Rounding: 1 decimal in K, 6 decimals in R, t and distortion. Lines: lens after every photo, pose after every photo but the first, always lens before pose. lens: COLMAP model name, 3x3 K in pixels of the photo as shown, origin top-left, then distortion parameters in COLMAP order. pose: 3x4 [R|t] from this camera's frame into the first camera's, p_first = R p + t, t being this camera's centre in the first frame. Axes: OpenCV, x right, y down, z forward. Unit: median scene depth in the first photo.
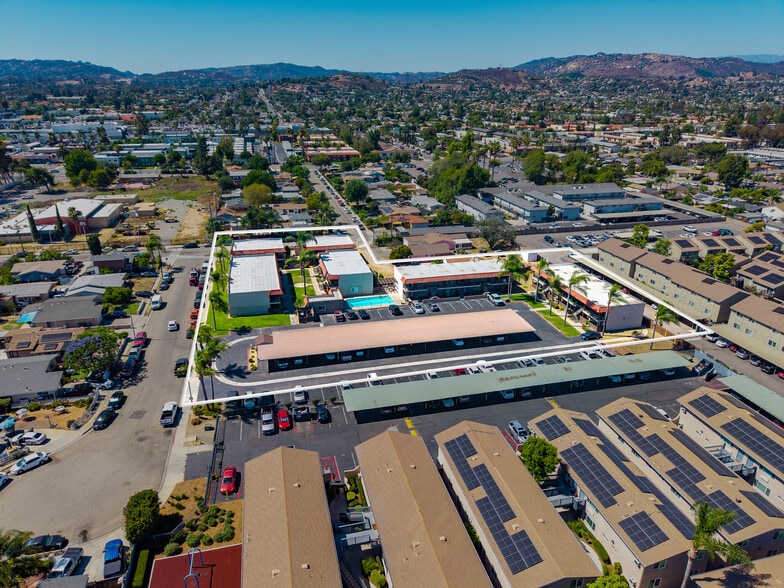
lens RADIAL K [[526.1, 0, 391.7], [0, 526.1, 288.8], [0, 0, 1]] dist [0.018587, -0.015591]
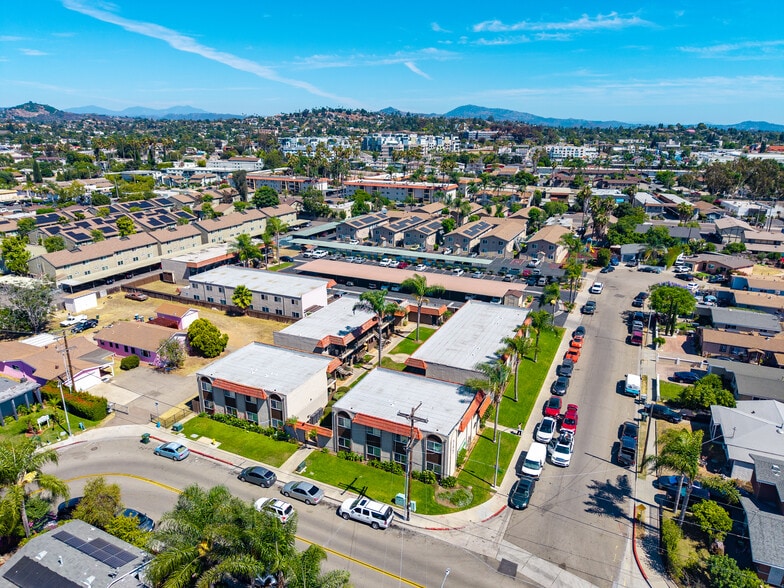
lens RADIAL K [[526.1, 0, 395.2], [0, 526.1, 292.7], [0, 0, 1]] dist [0.018587, -0.015591]
pose [[-0.775326, -0.199972, 0.599066, -0.425657], [0.217555, 0.805929, 0.550589, -0.336738], [-0.592907, 0.557216, -0.581353, 1.076242]]
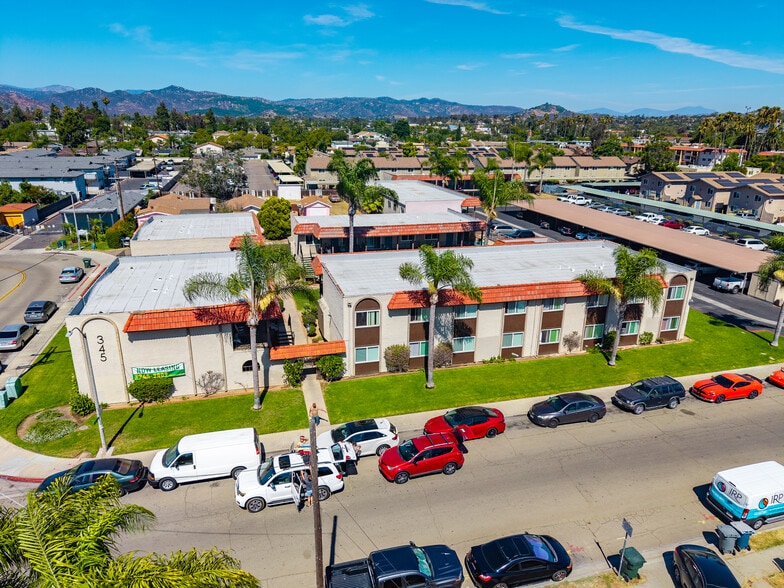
lens RADIAL K [[526.1, 0, 391.2], [0, 526.1, 295.9], [0, 0, 1]] dist [0.018587, -0.015591]
pose [[-0.029858, -0.319467, 0.947127, -0.443659], [0.343410, 0.886593, 0.309875, -0.107903], [-0.938711, 0.334505, 0.083236, 0.802509]]
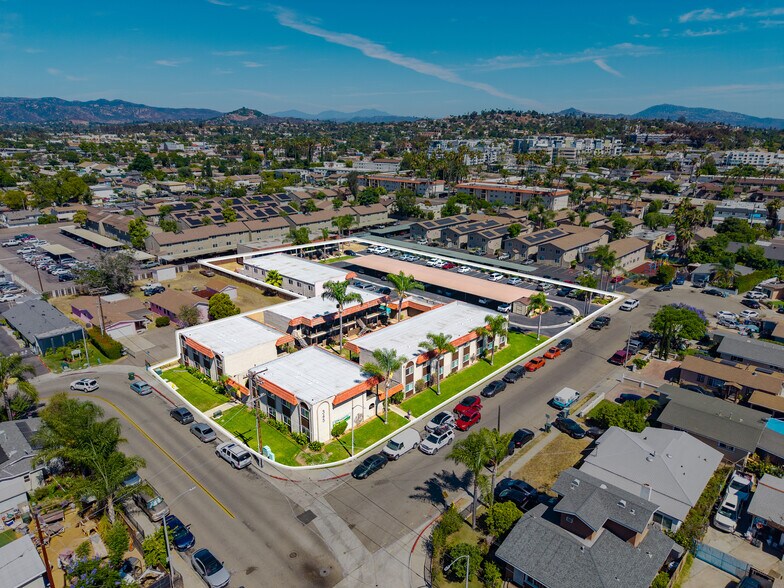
lens RADIAL K [[526.1, 0, 394.0], [0, 526.1, 293.1], [0, 0, 1]] dist [0.018587, -0.015591]
pose [[-0.538792, -0.261535, 0.800814, -0.583054], [0.295122, 0.831754, 0.470200, -0.306591], [-0.789054, 0.489678, -0.370957, 0.973717]]
